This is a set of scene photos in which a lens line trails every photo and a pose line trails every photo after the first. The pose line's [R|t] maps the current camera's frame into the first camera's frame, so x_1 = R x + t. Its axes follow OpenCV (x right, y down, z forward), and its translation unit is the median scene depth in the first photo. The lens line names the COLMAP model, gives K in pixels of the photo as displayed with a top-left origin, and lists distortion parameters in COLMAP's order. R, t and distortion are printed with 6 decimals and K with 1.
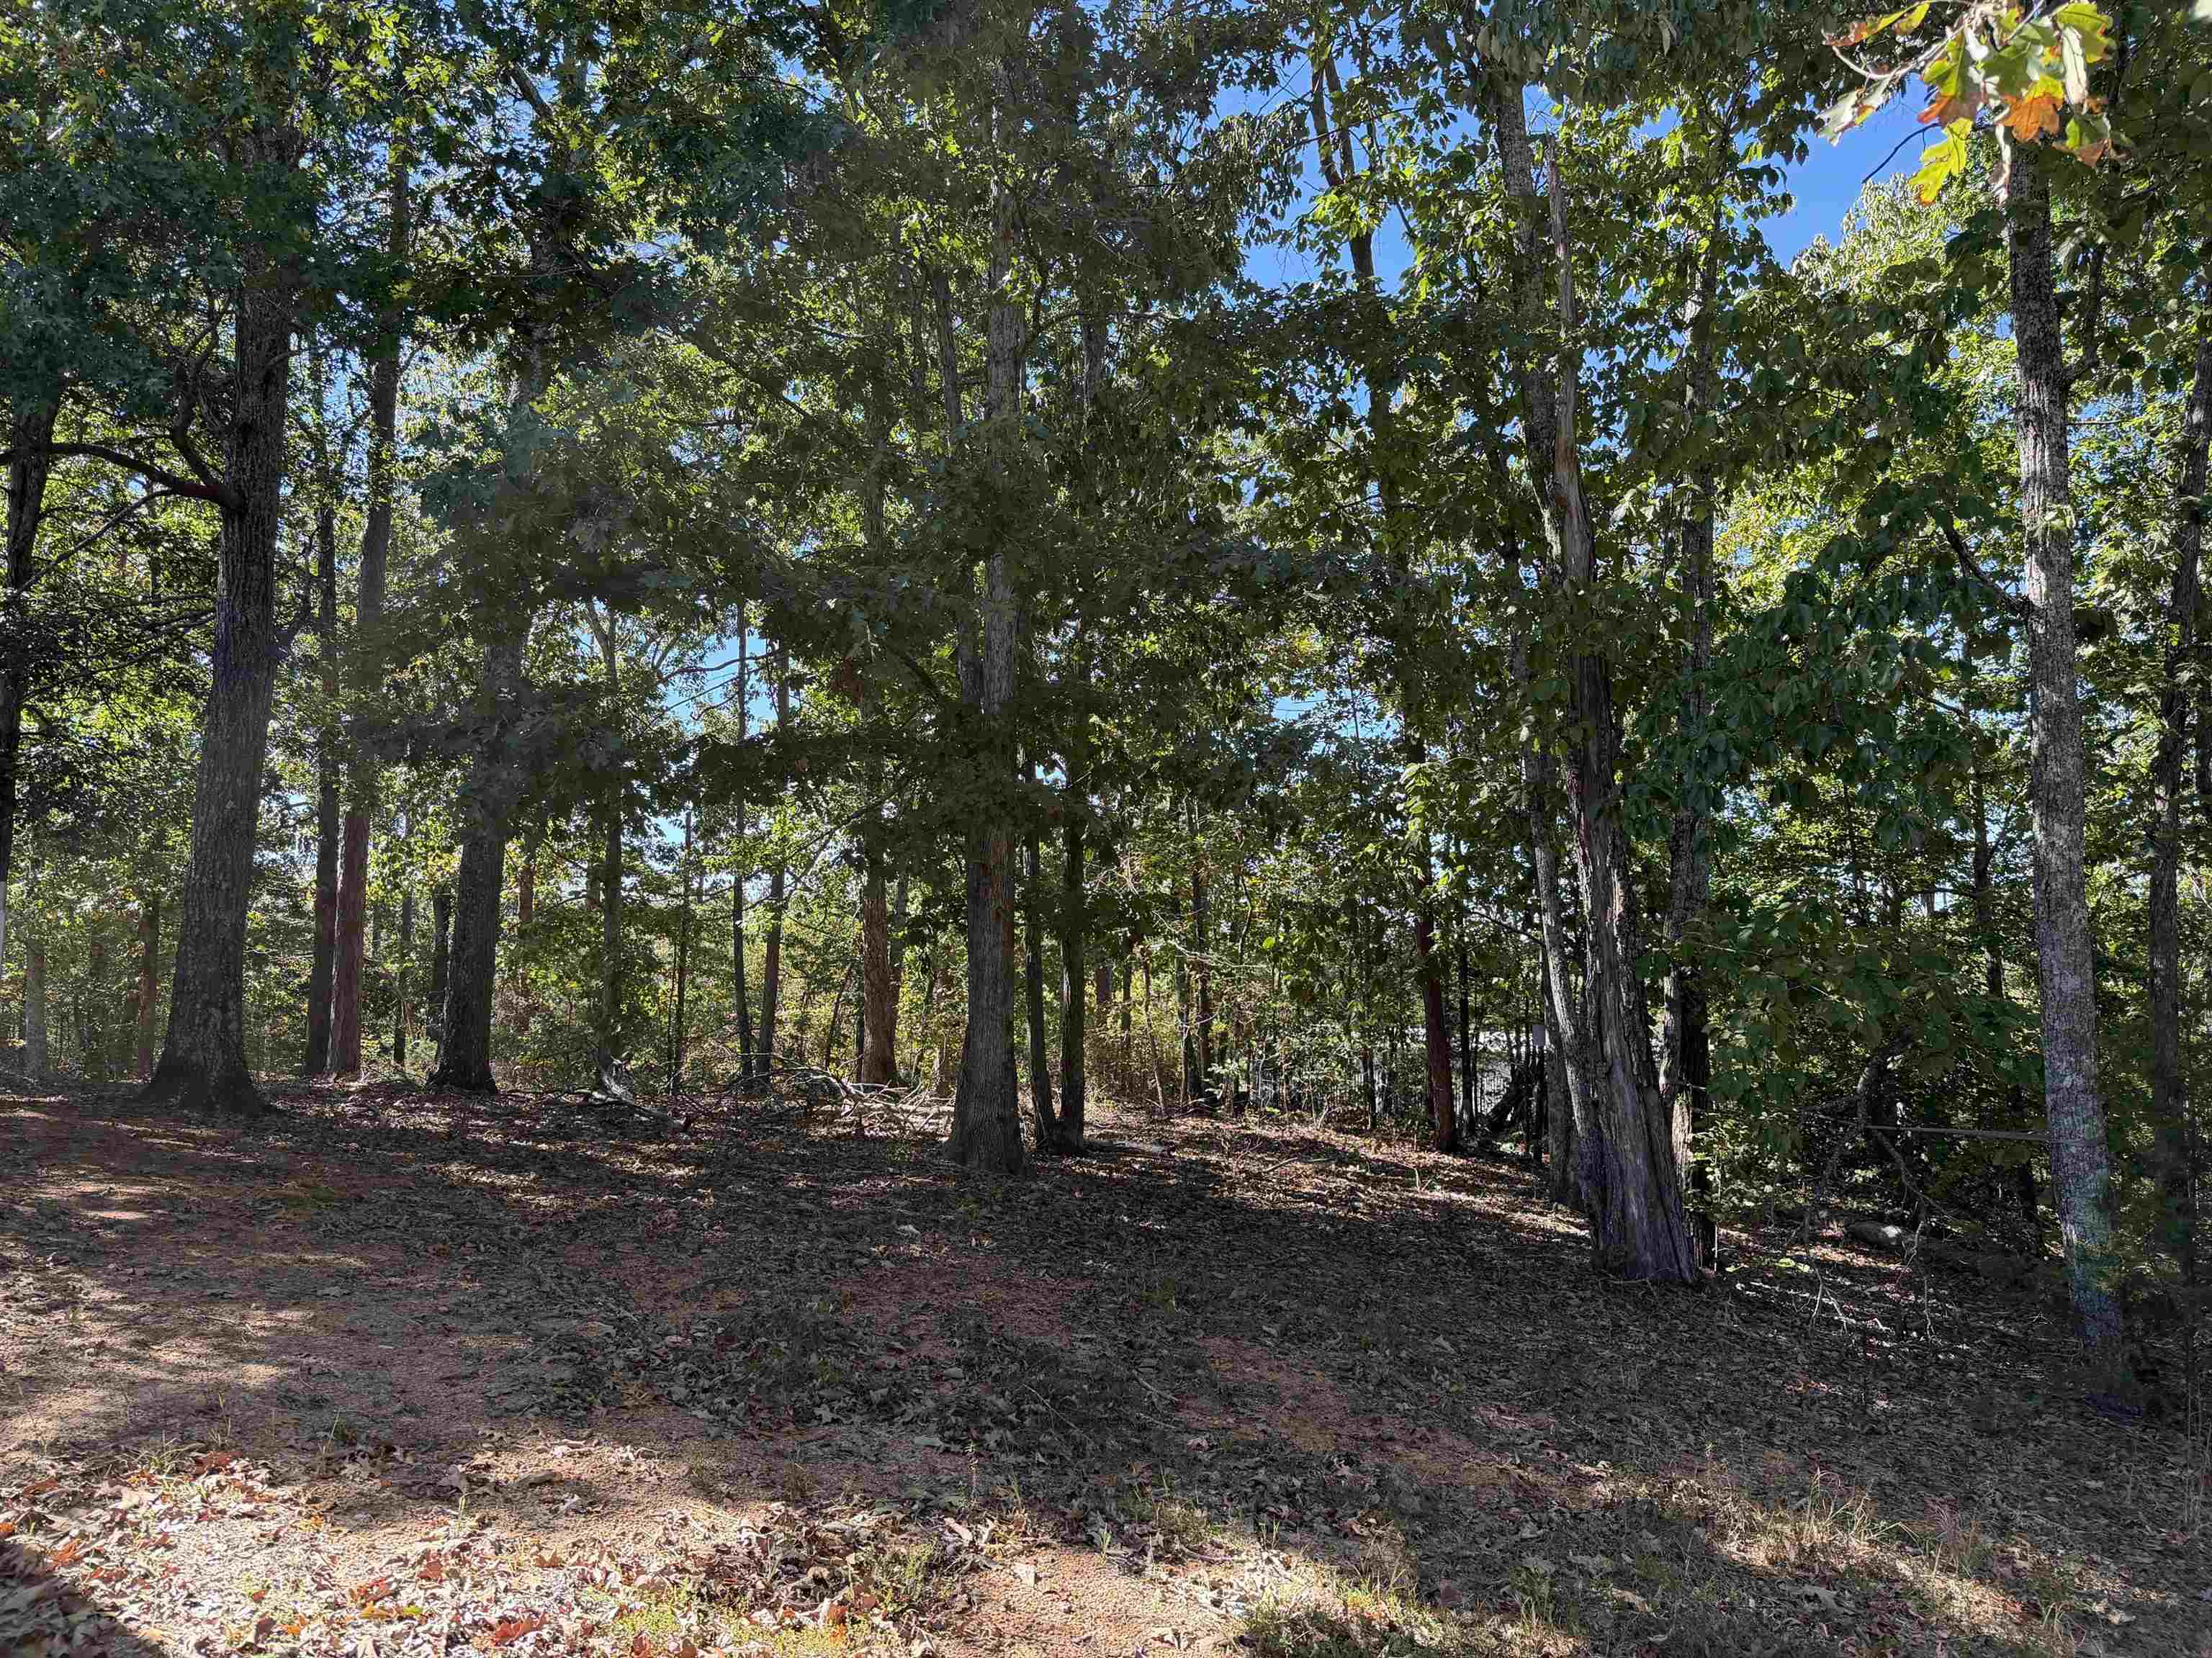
lens RADIAL K [[1560.6, 0, 1097.2], [0, 1560.6, 818.9], [0, 0, 1]] dist [0.055450, -0.063817]
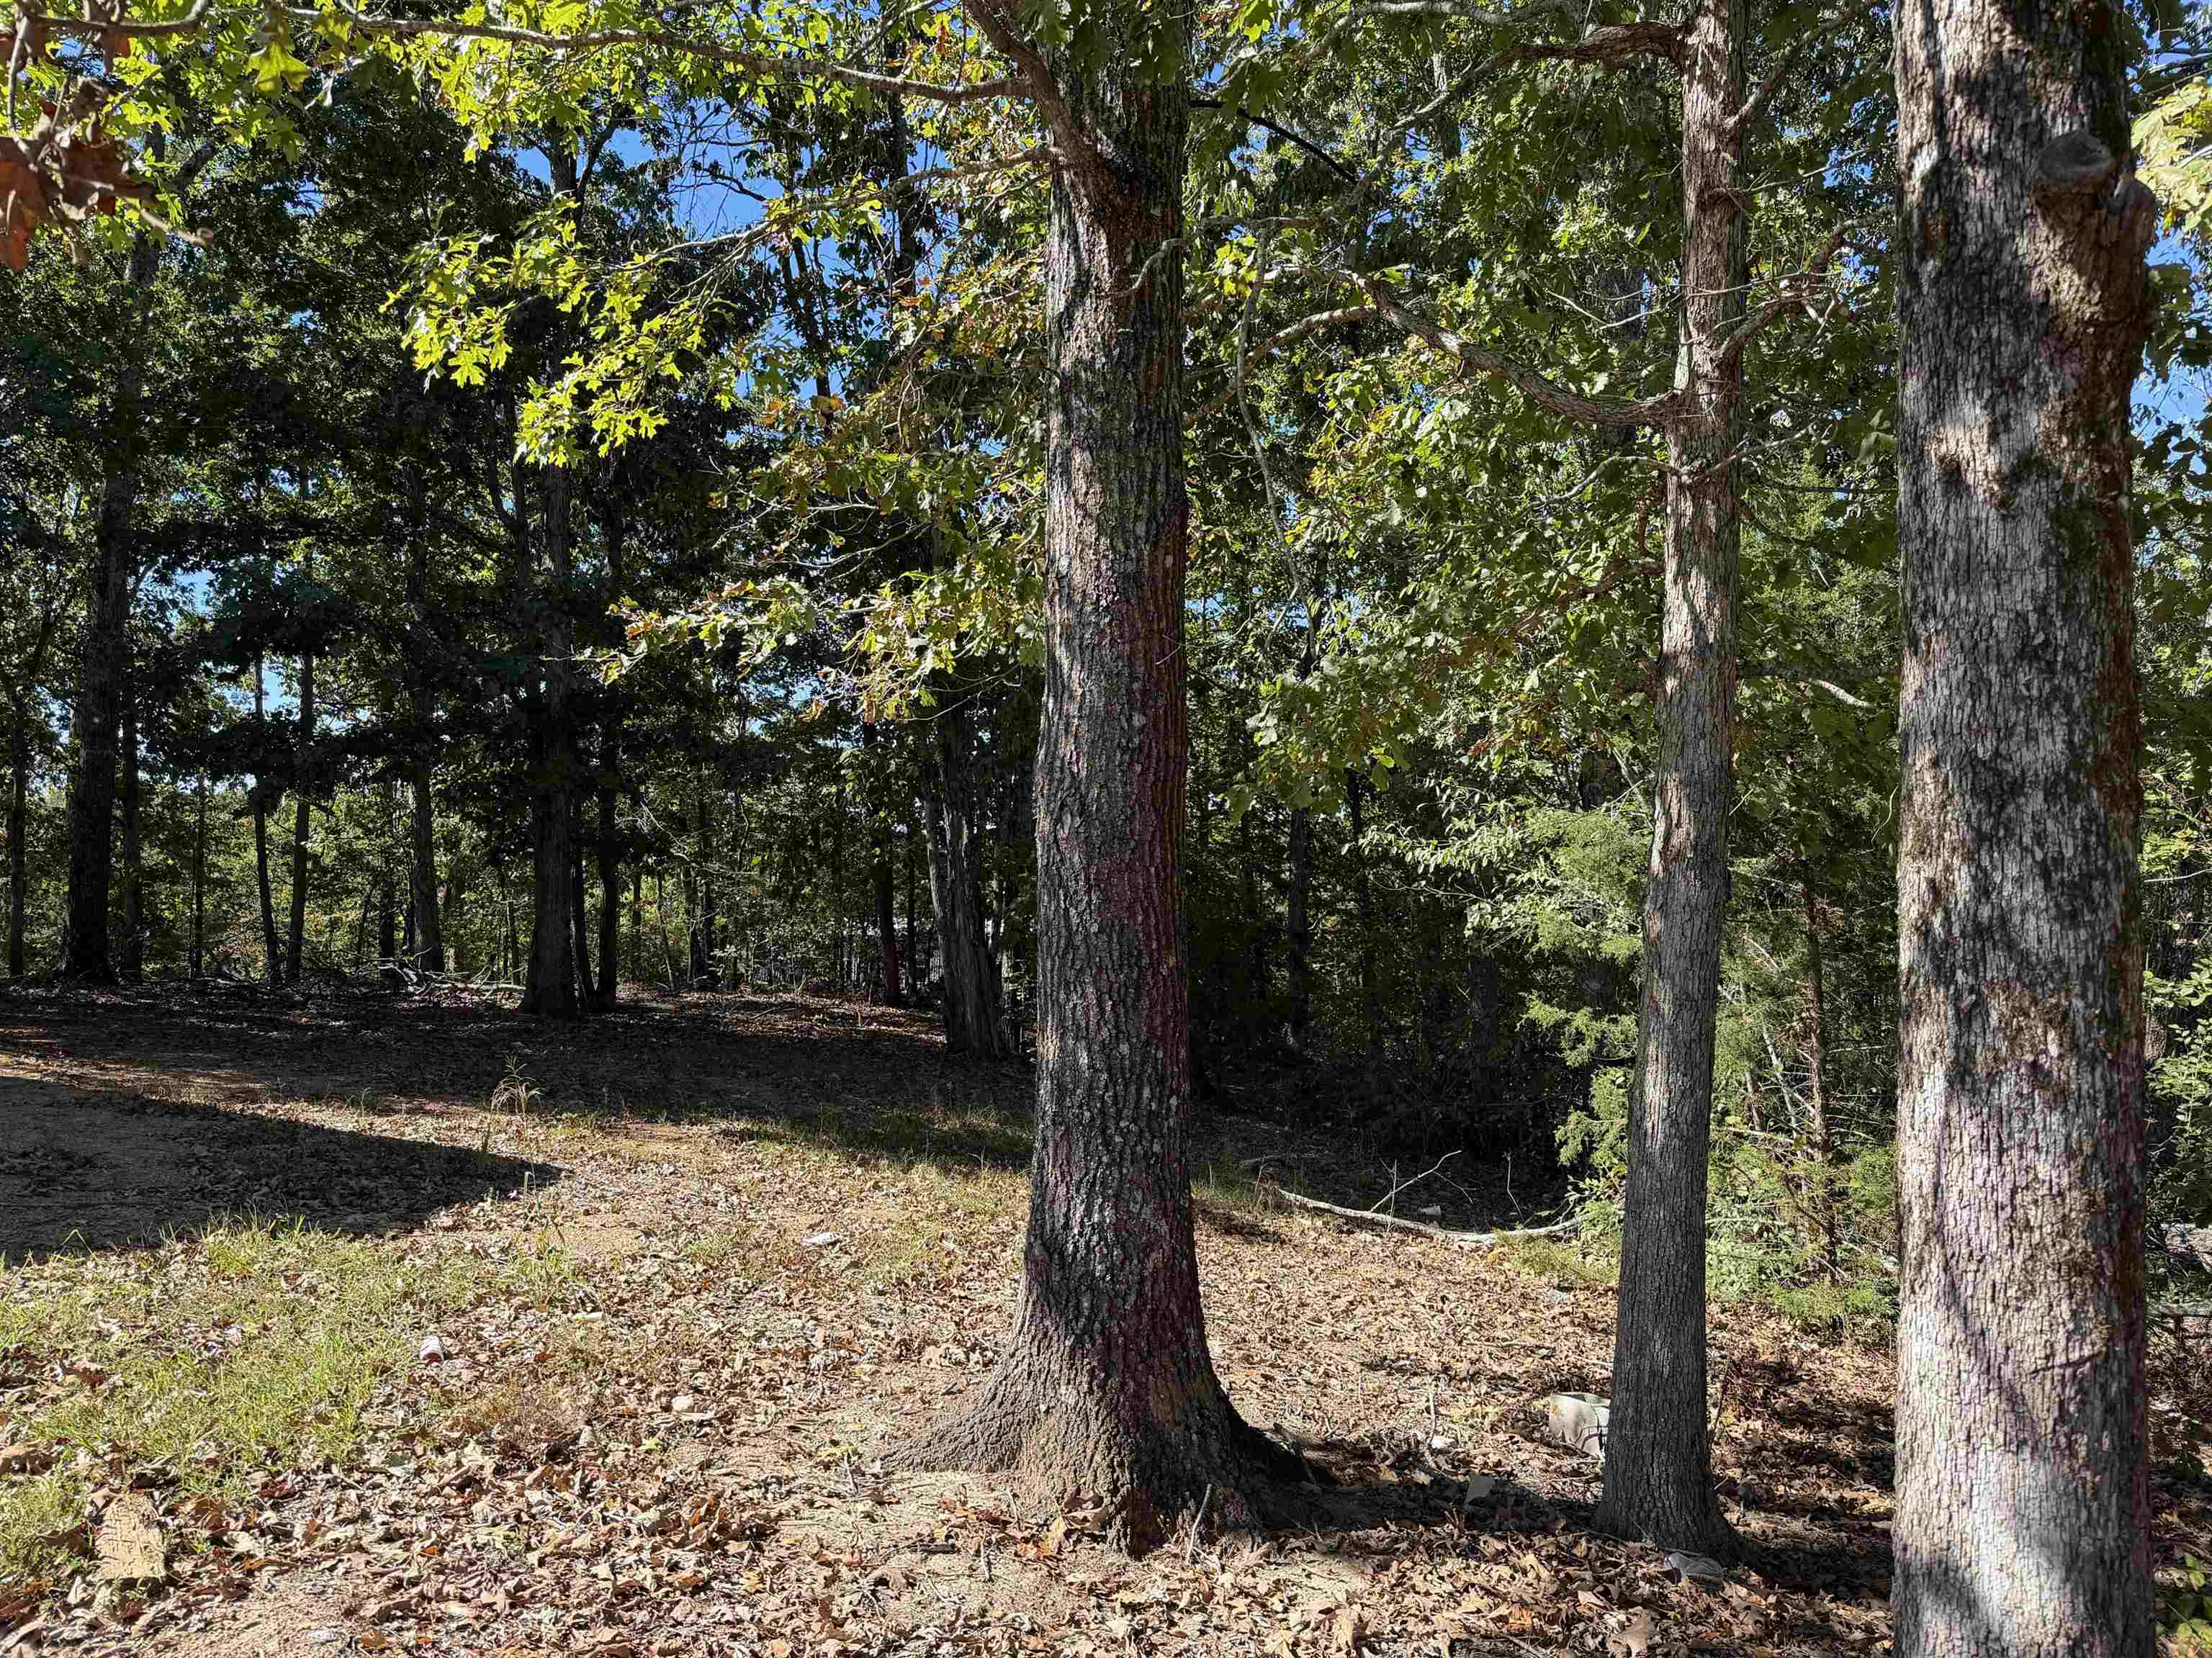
lens RADIAL K [[1560.6, 0, 1108.2], [0, 1560.6, 858.5], [0, 0, 1]] dist [0.055450, -0.063817]
pose [[0.950209, -0.011369, 0.311406, -0.018483], [-0.017066, 0.995936, 0.088434, -0.036427], [-0.311146, -0.089345, 0.946153, -0.316016]]
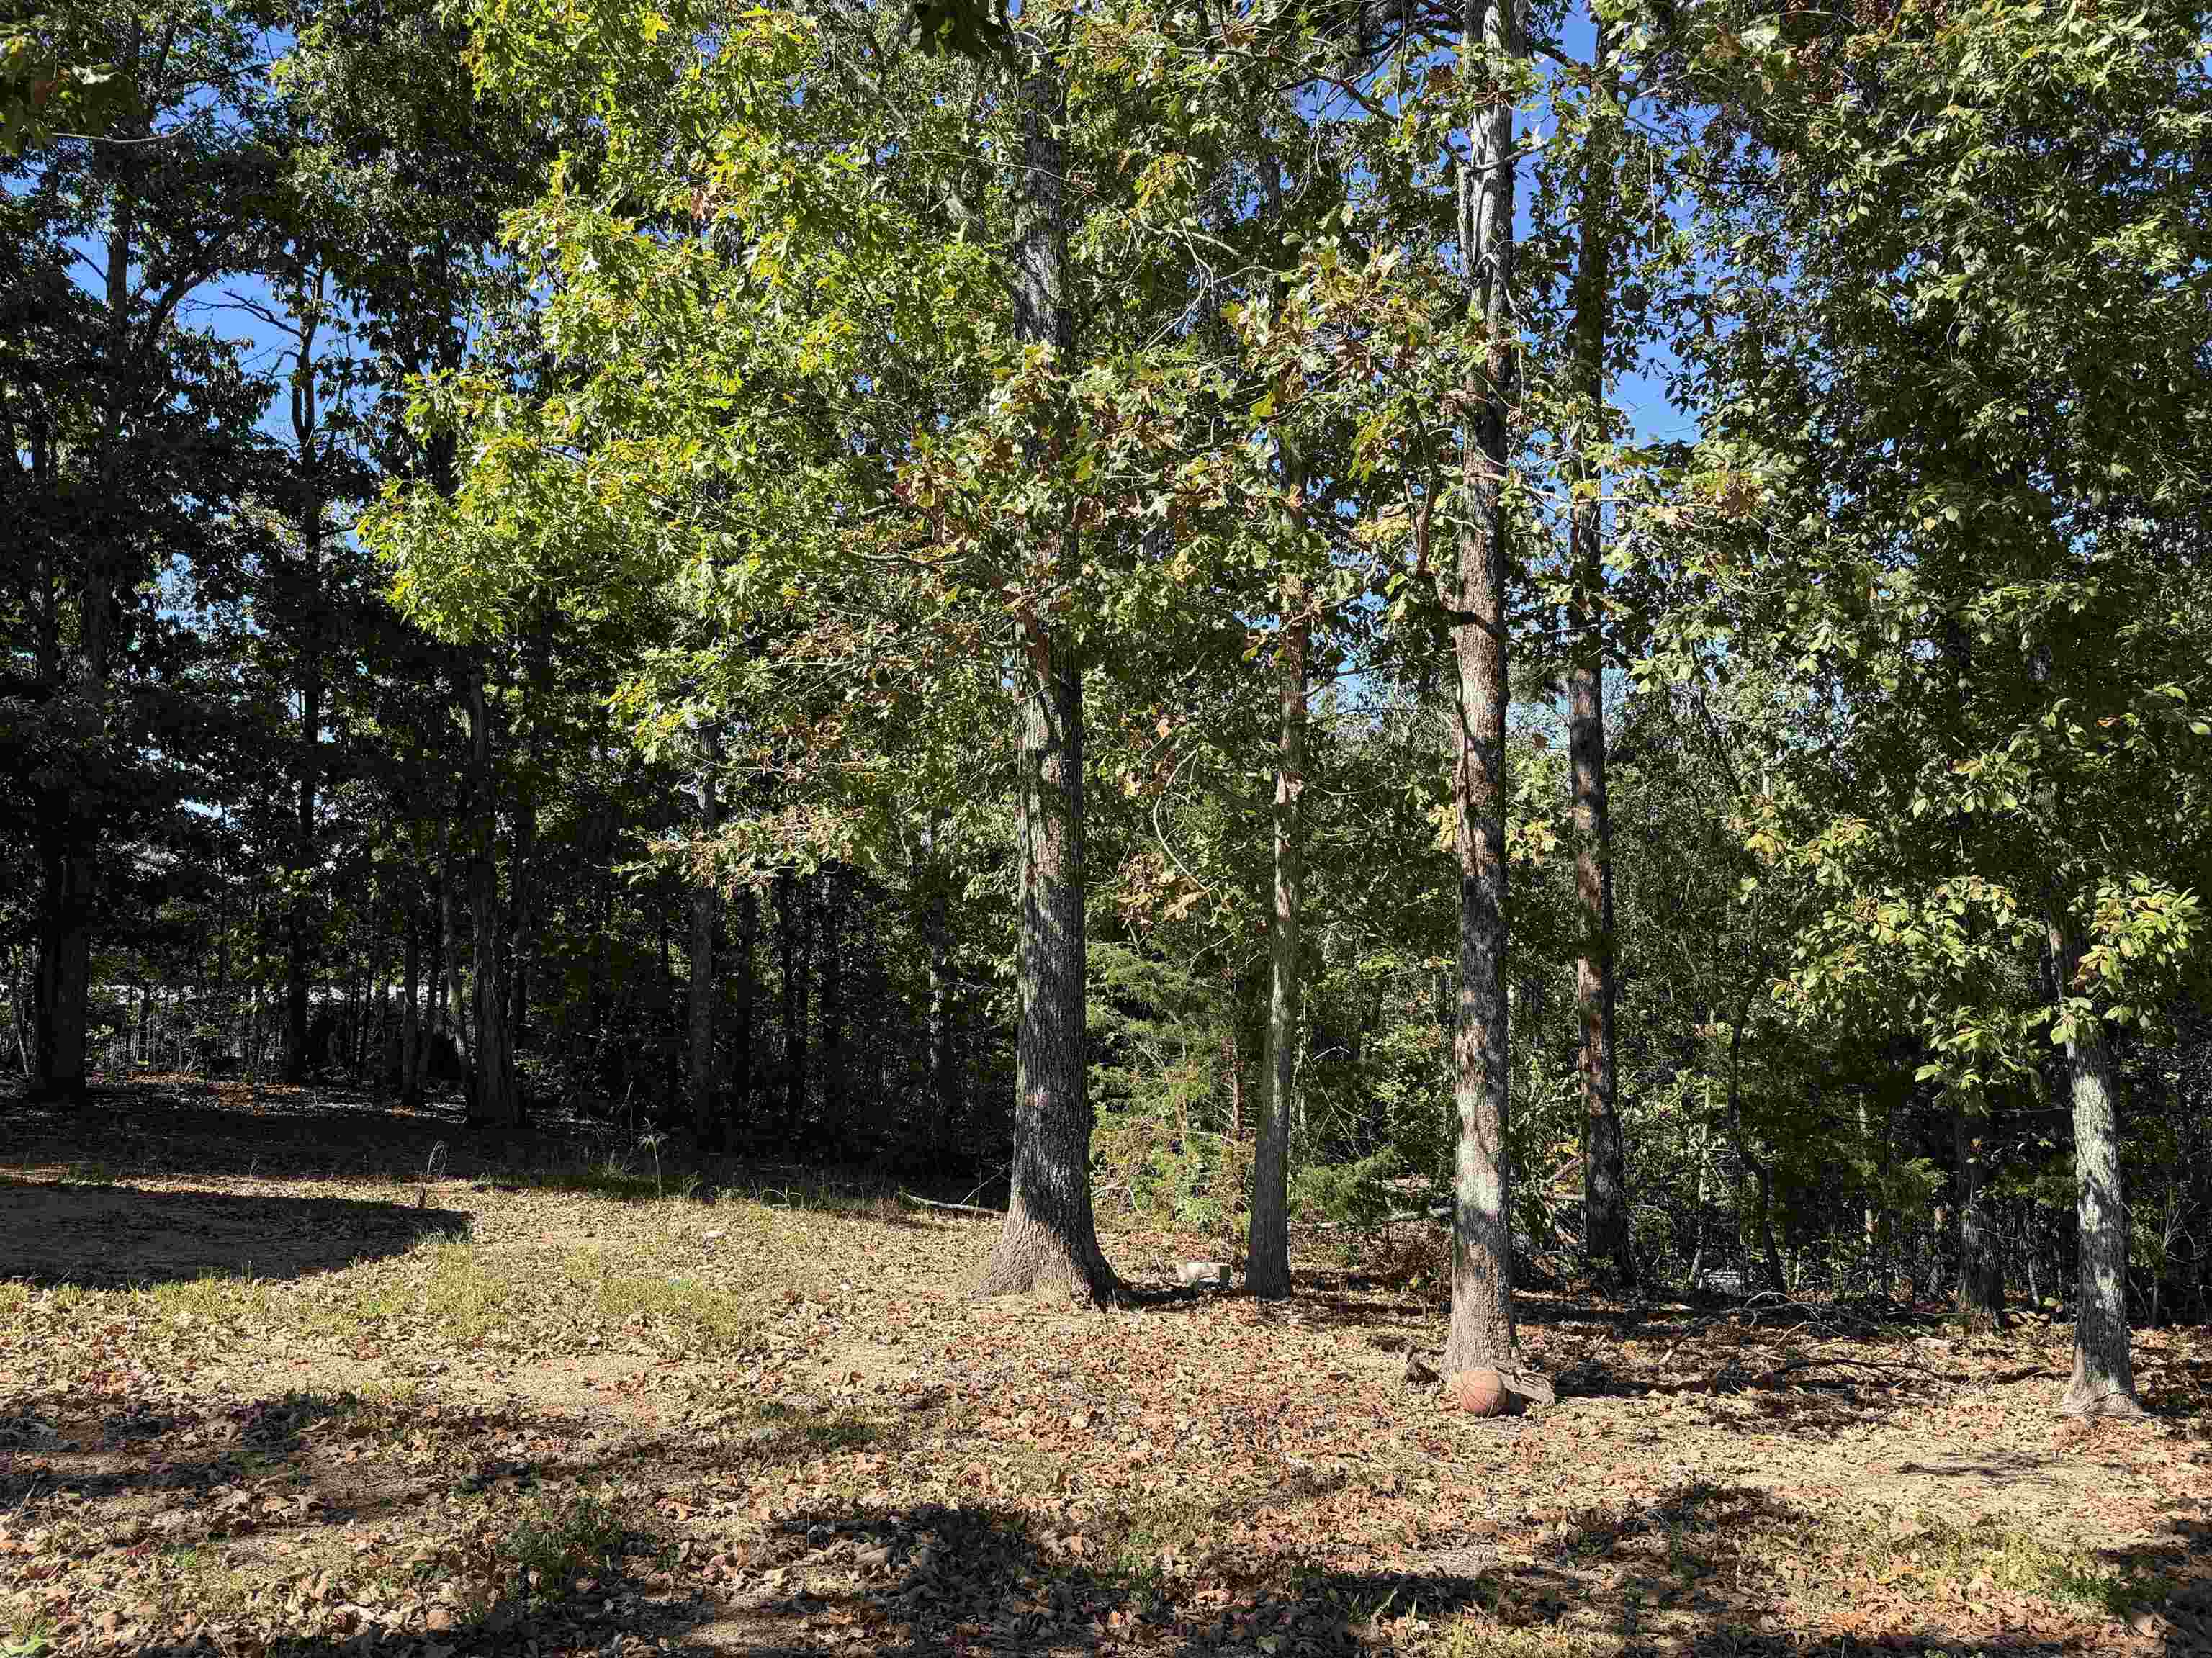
lens RADIAL K [[1560.6, 0, 1111.0], [0, 1560.6, 826.7], [0, 0, 1]] dist [0.055450, -0.063817]
pose [[0.695824, 0.036789, 0.717269, -0.273058], [-0.066644, 0.997686, 0.013480, -0.076542], [-0.715114, -0.057181, 0.696666, -0.441007]]
